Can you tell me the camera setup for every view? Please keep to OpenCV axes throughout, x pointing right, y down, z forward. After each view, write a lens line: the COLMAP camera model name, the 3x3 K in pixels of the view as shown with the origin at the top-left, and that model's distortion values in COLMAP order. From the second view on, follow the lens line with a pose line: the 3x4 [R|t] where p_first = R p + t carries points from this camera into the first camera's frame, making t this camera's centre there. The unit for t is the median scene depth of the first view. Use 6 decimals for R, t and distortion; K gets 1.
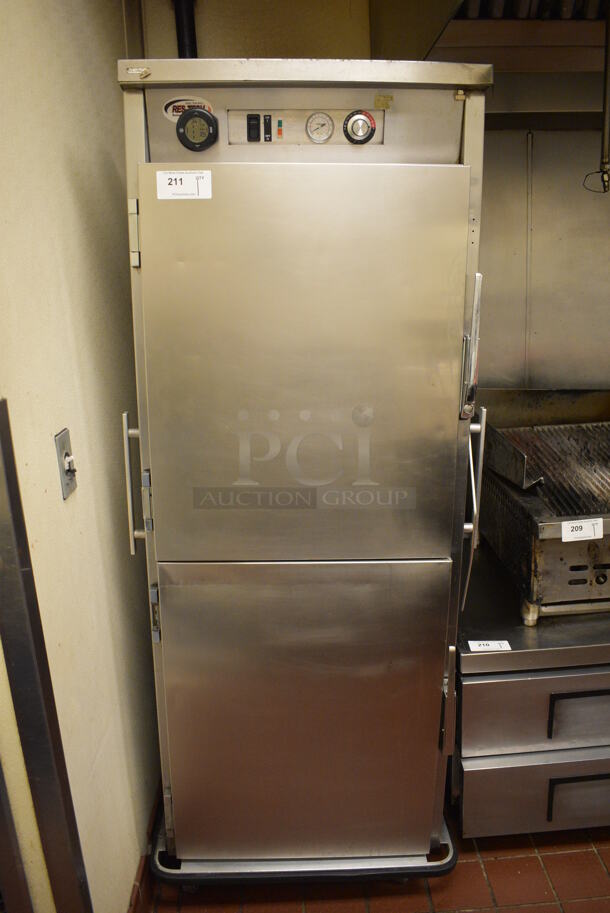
lens RADIAL K [[713.2, 0, 305.9], [0, 713.2, 455.3], [0, 0, 1]] dist [-0.098210, 0.018792]
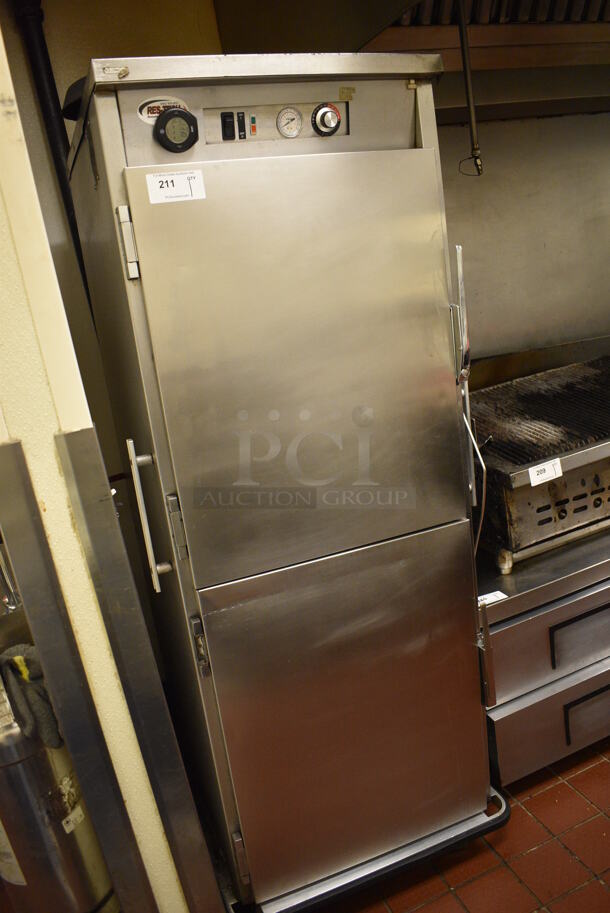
lens RADIAL K [[713.2, 0, 308.4], [0, 713.2, 454.0], [0, 0, 1]] dist [-0.098210, 0.018792]
pose [[0.935513, -0.195192, 0.294475, -0.346102], [0.208171, 0.978005, -0.013067, 0.020150], [-0.285447, 0.073525, 0.955570, 0.060128]]
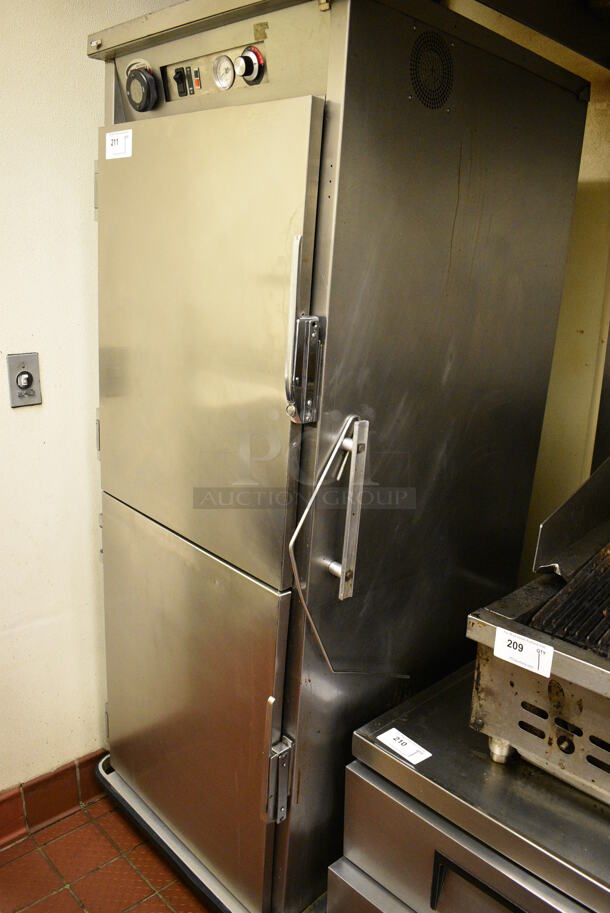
lens RADIAL K [[713.2, 0, 302.0], [0, 713.2, 456.4], [0, 0, 1]] dist [-0.098210, 0.018792]
pose [[0.664806, 0.252766, -0.702953, 0.845341], [-0.246221, 0.962573, 0.113260, -0.114210], [0.705272, 0.097786, 0.702160, 0.484961]]
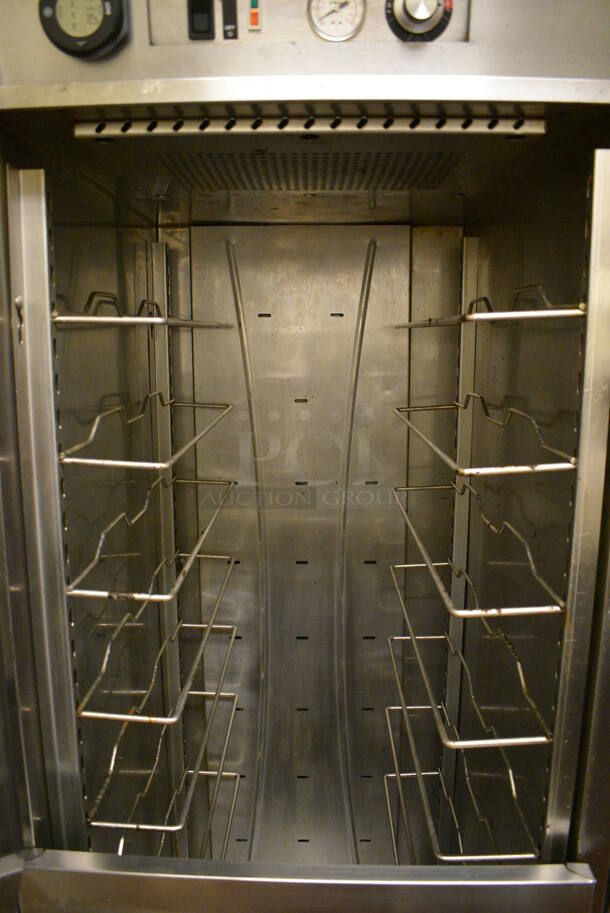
lens RADIAL K [[713.2, 0, 305.7], [0, 713.2, 453.3], [0, 0, 1]] dist [-0.098210, 0.018792]
pose [[0.998416, 0.012467, -0.054856, 0.028158], [-0.017001, 0.996407, -0.082974, -0.121464], [0.053625, 0.083775, 0.995041, 0.548794]]
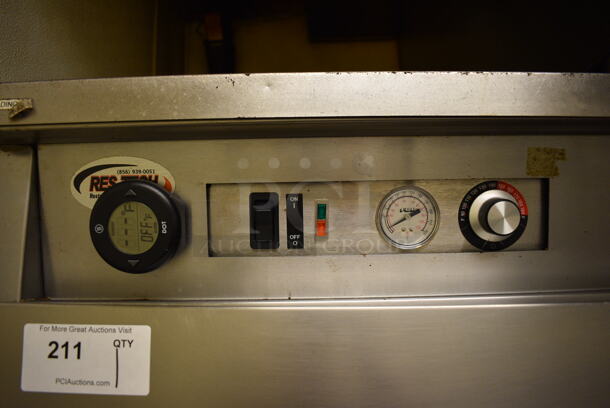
lens RADIAL K [[476.5, 0, 304.6], [0, 476.5, 206.3], [0, 0, 1]] dist [-0.098210, 0.018792]
pose [[0.998412, -0.016258, -0.053942, -0.031014], [-0.007344, 0.911727, -0.410730, -0.346094], [0.055858, 0.410474, 0.910160, 0.706232]]
